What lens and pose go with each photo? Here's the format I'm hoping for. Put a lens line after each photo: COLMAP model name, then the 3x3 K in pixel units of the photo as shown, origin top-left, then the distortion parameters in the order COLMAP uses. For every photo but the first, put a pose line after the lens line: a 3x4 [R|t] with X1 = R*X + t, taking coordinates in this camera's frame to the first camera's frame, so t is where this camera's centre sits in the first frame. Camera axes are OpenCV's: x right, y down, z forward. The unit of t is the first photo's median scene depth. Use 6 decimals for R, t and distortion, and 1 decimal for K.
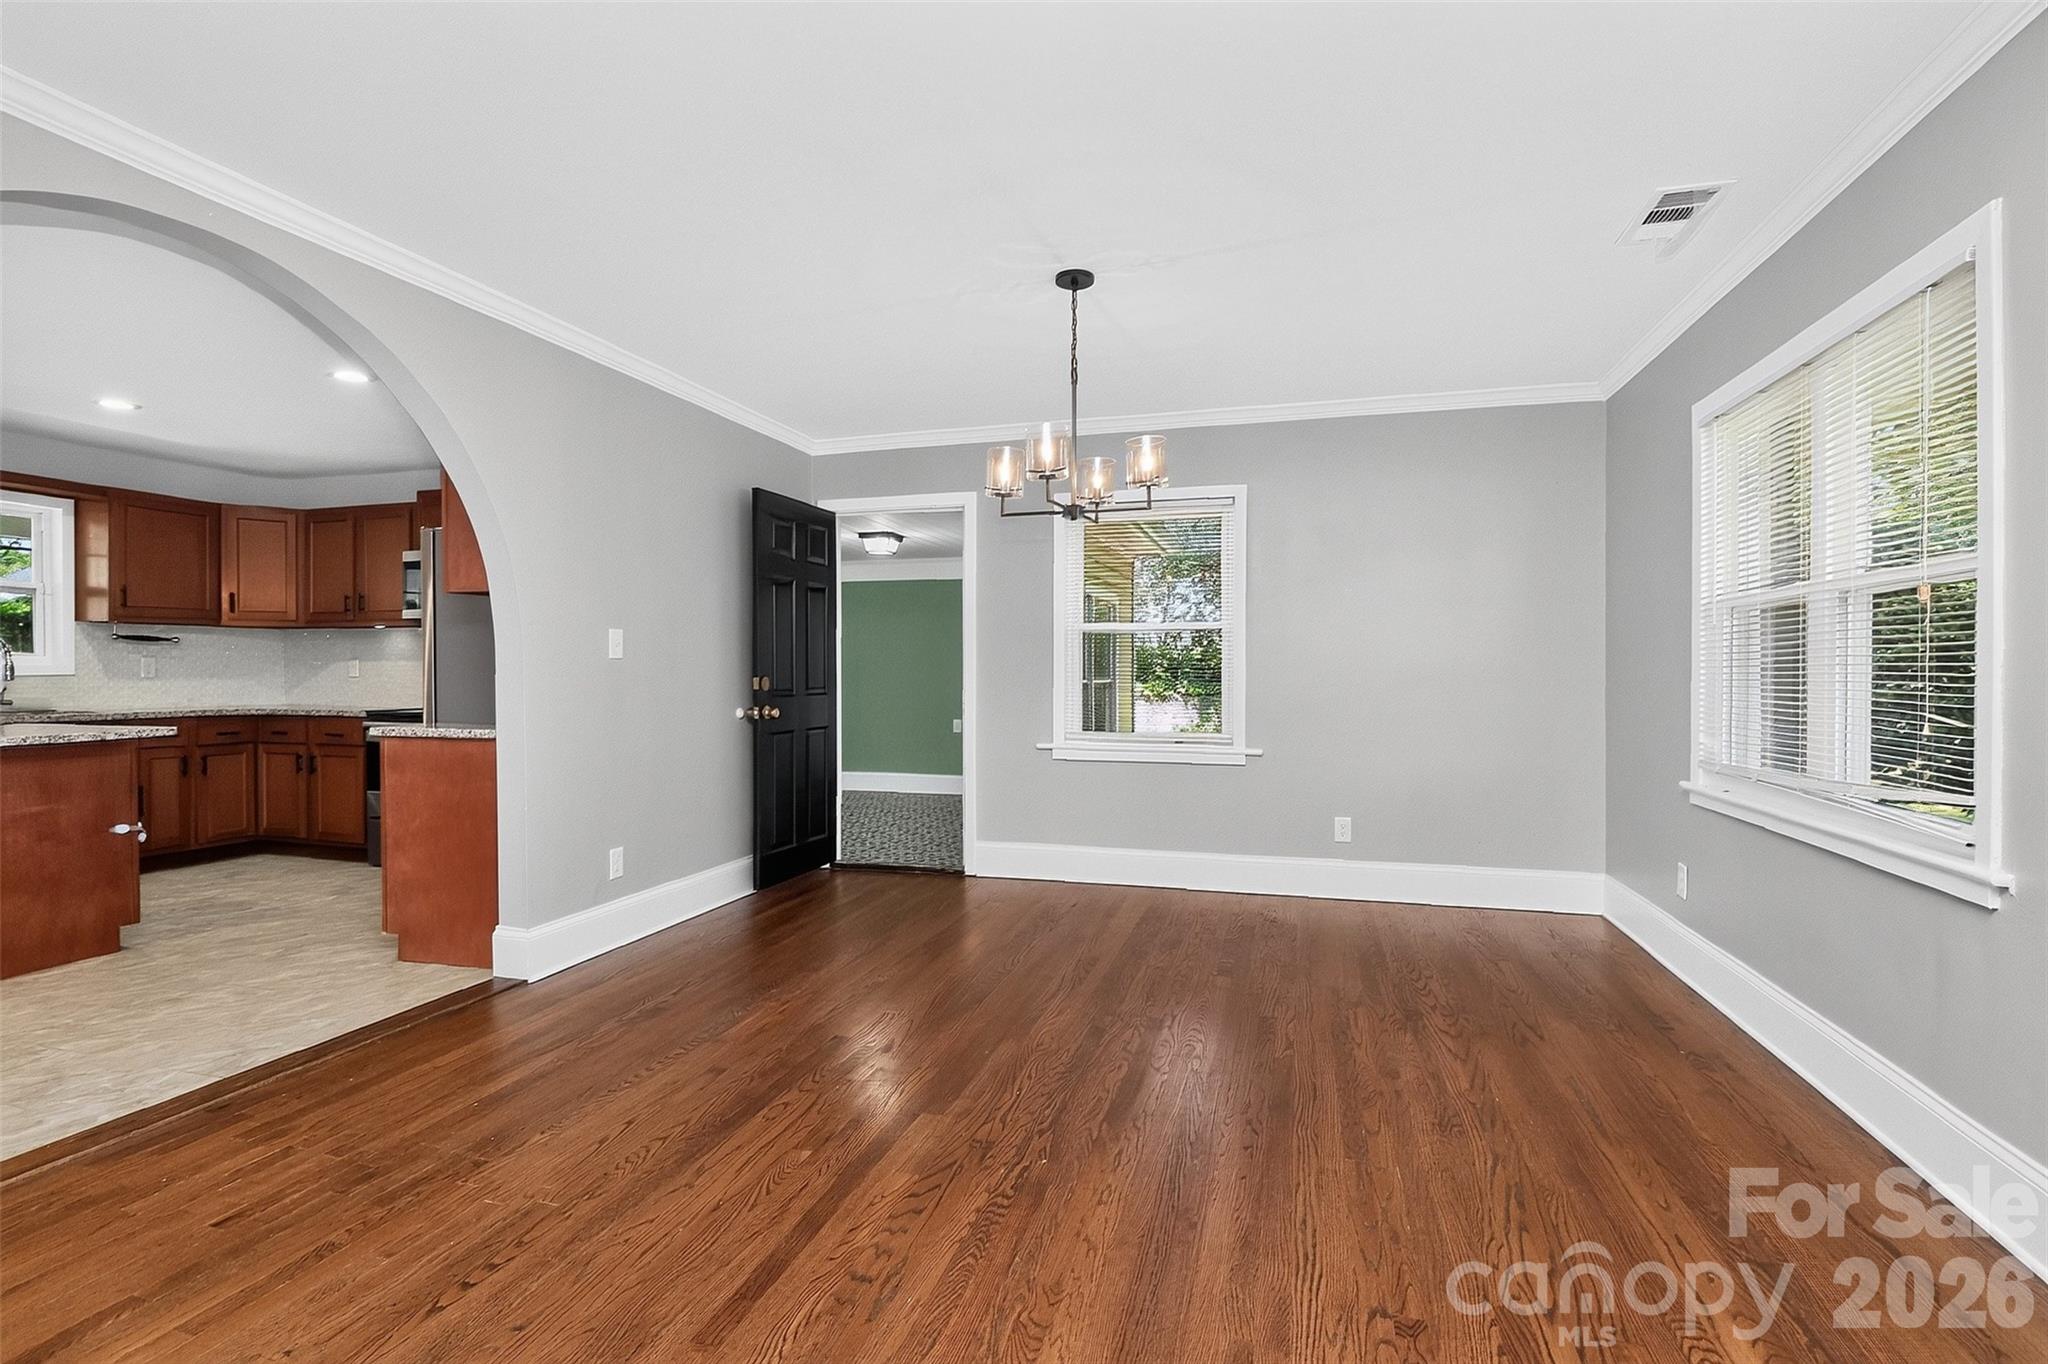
lens RADIAL K [[961.4, 0, 1024.0], [0, 961.4, 682.0], [0, 0, 1]] dist [0.004072, -0.014113]
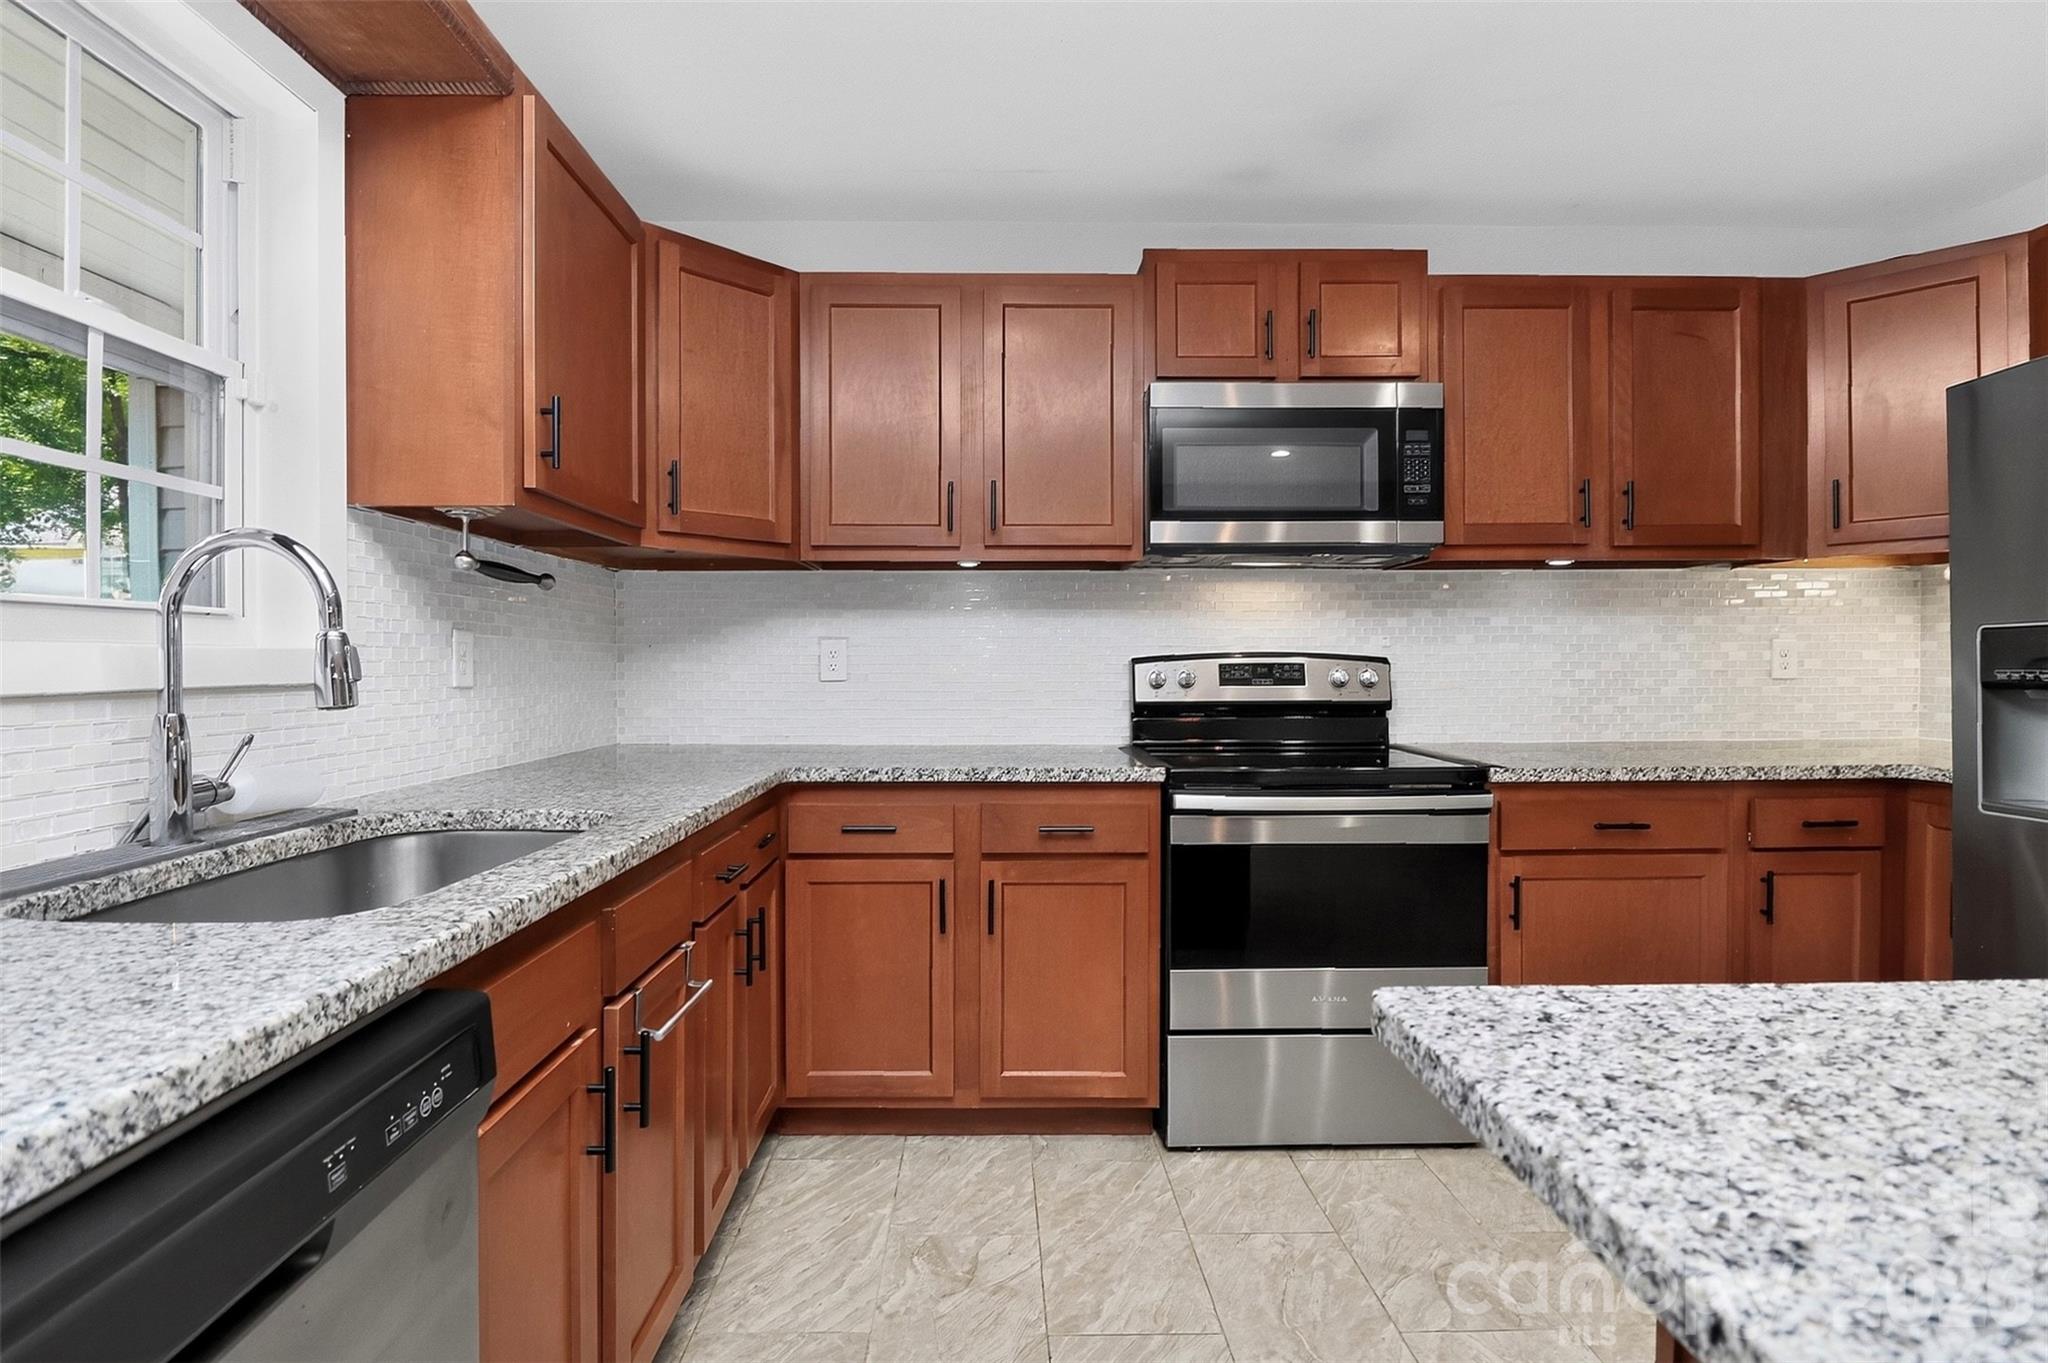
lens RADIAL K [[999.7, 0, 1008.1], [0, 999.7, 672.0], [0, 0, 1]] dist [-0.001868, -0.000363]
pose [[0.956071, -0.003583, 0.293115, -0.921176], [0.002277, 0.999986, 0.004797, -0.012463], [-0.293128, -0.003919, 0.956065, 0.659109]]
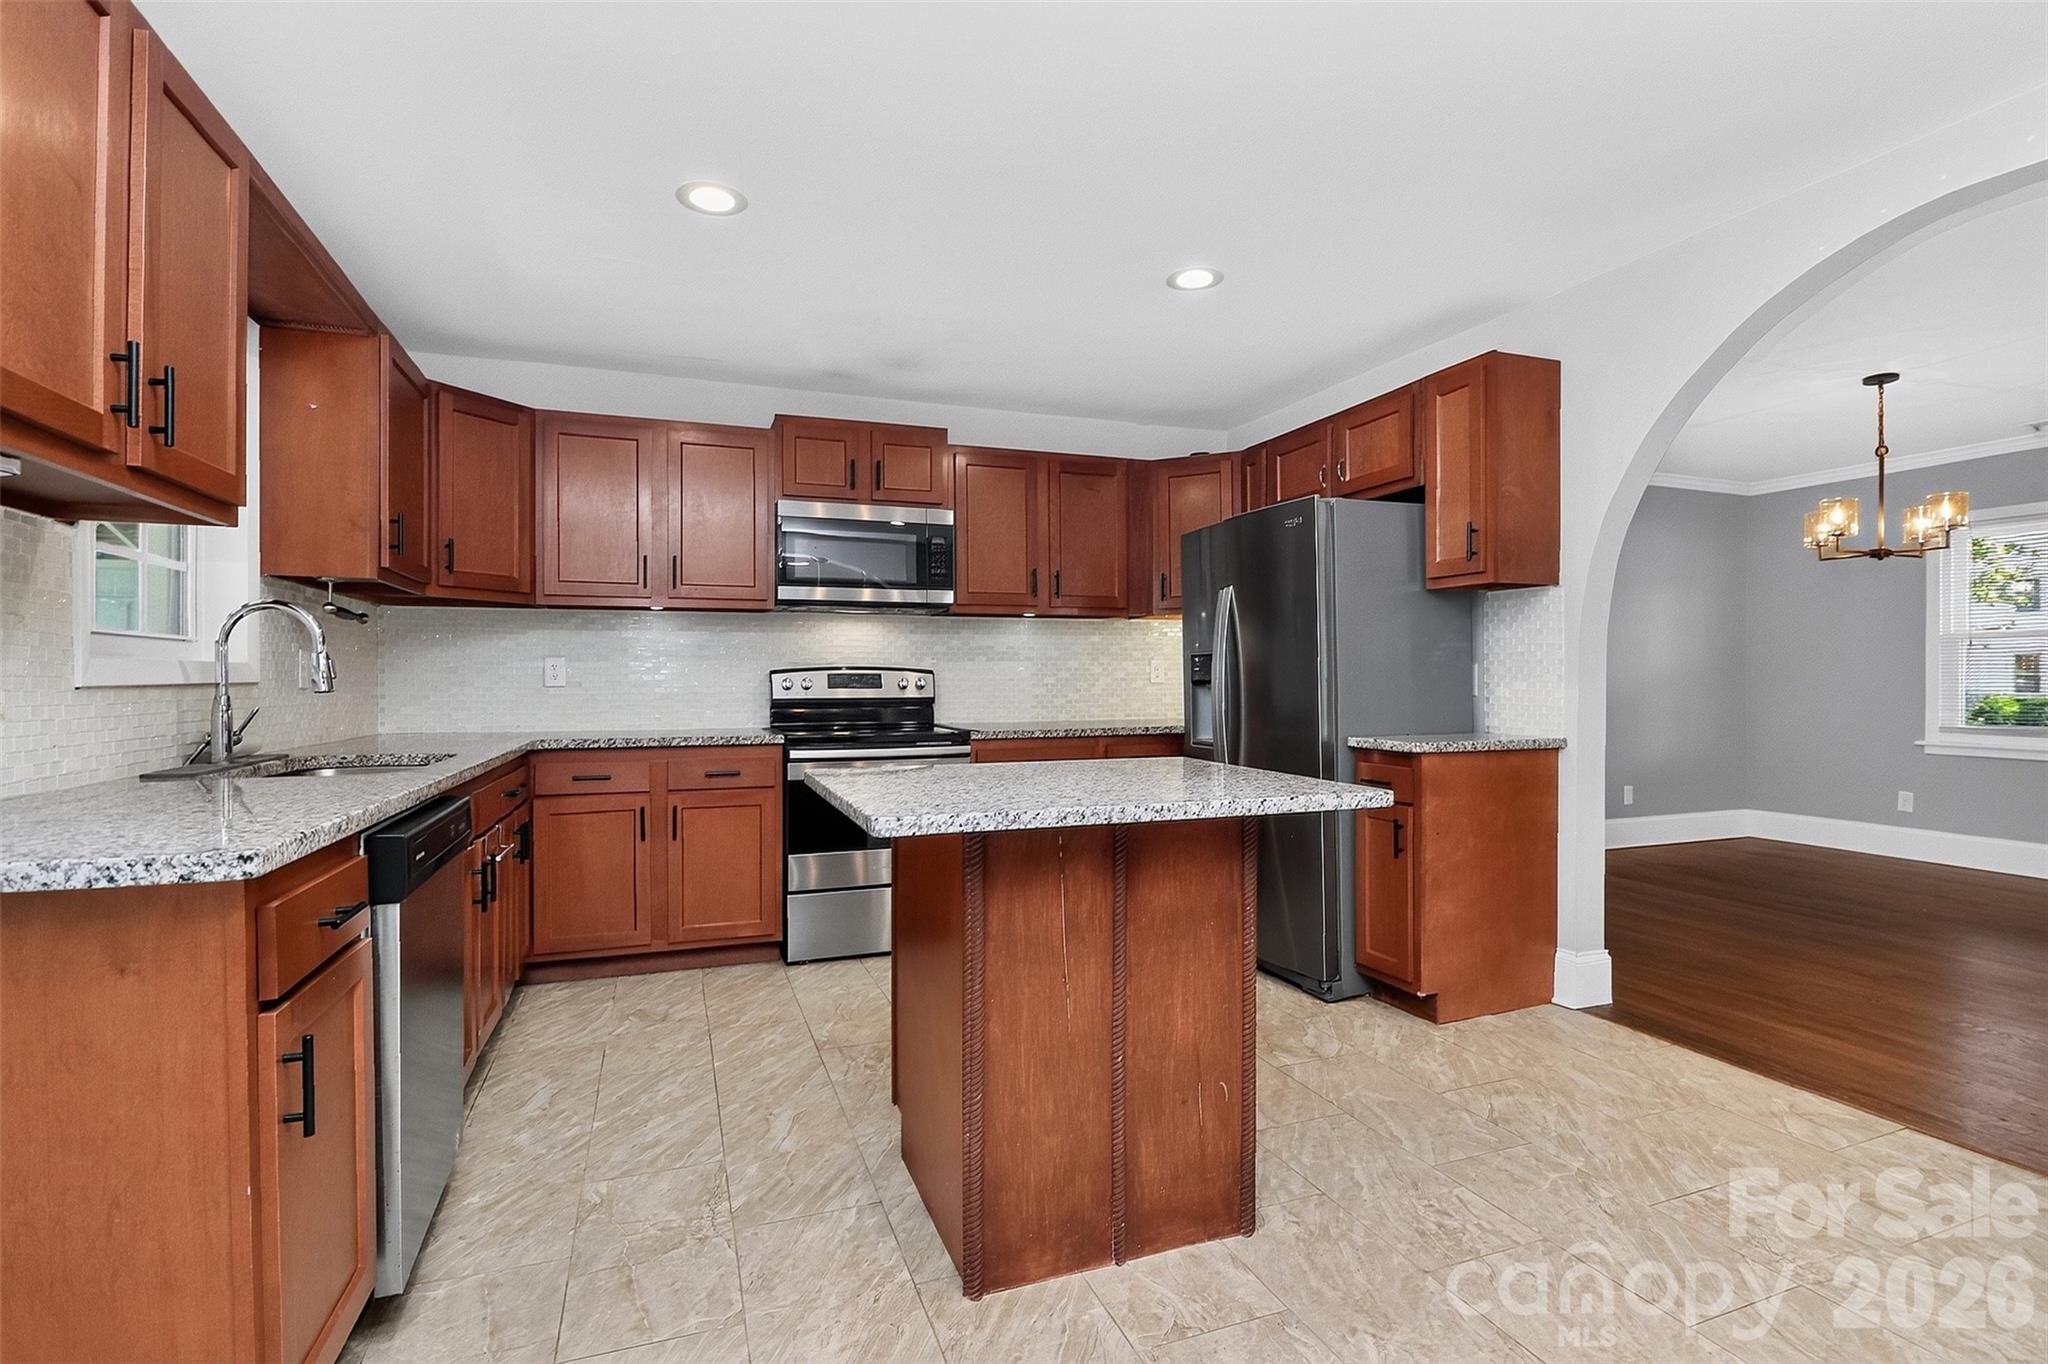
lens RADIAL K [[961.4, 0, 1024.0], [0, 961.4, 682.0], [0, 0, 1]] dist [0.004072, -0.014113]
pose [[0.803990, -0.003794, 0.594631, -1.006817], [0.006327, 0.999978, -0.002175, -0.004560], [-0.594609, 0.005511, 0.803996, 0.381771]]
